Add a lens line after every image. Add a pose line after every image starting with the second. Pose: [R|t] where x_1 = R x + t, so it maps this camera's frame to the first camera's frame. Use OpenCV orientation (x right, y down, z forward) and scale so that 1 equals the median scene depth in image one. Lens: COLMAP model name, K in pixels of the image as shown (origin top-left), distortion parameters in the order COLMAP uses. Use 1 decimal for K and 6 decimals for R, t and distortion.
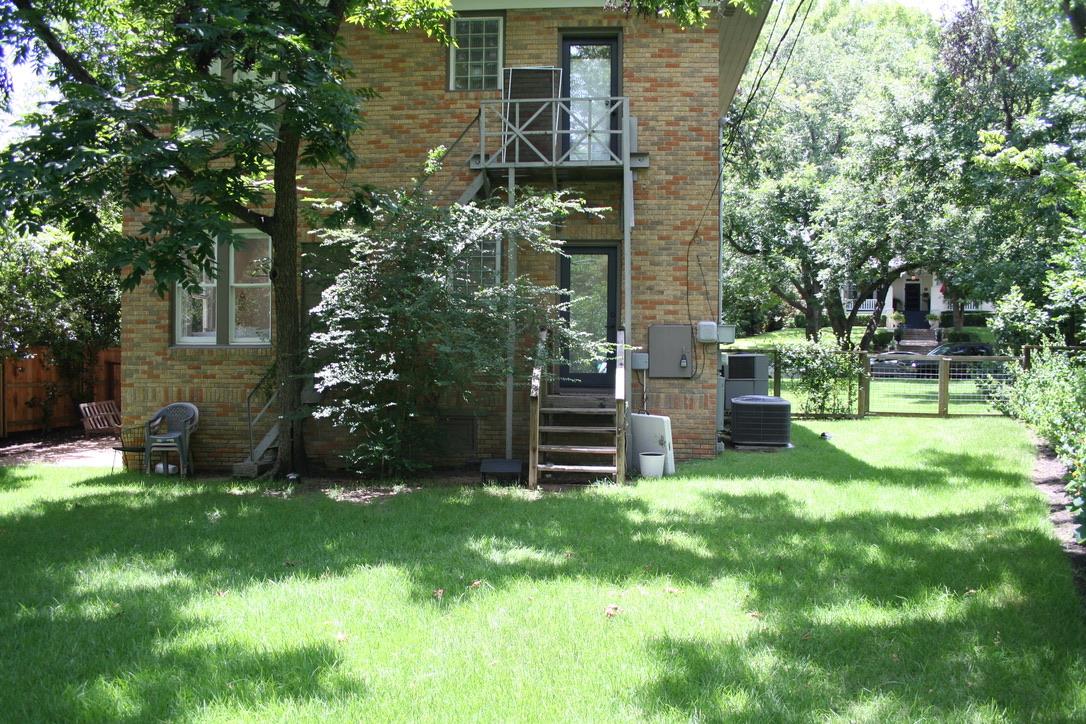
lens RADIAL K [[928.0, 0, 543.4], [0, 928.0, 361.0], [0, 0, 1]] dist [-0.082272, 0.019339]
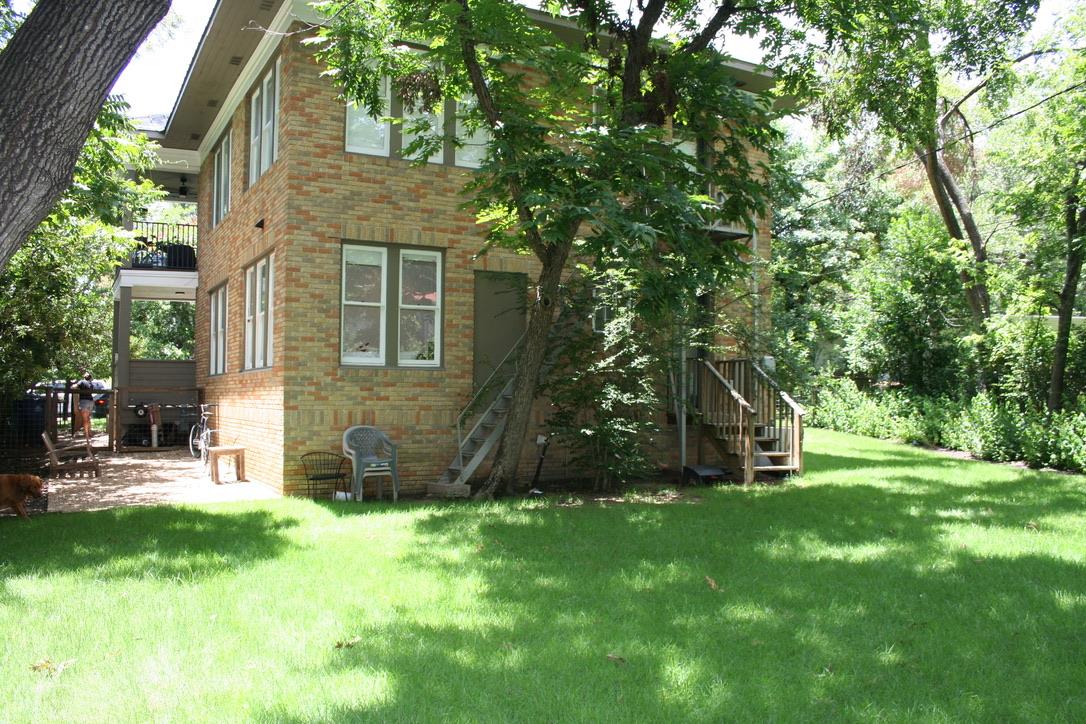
lens RADIAL K [[928.0, 0, 544.5], [0, 928.0, 364.2], [0, 0, 1]] dist [-0.082272, 0.019339]
pose [[0.831666, 0.020276, 0.554907, -0.760464], [-0.000222, 0.999345, -0.036183, 0.016174], [-0.555277, 0.029969, 0.831125, 0.093085]]
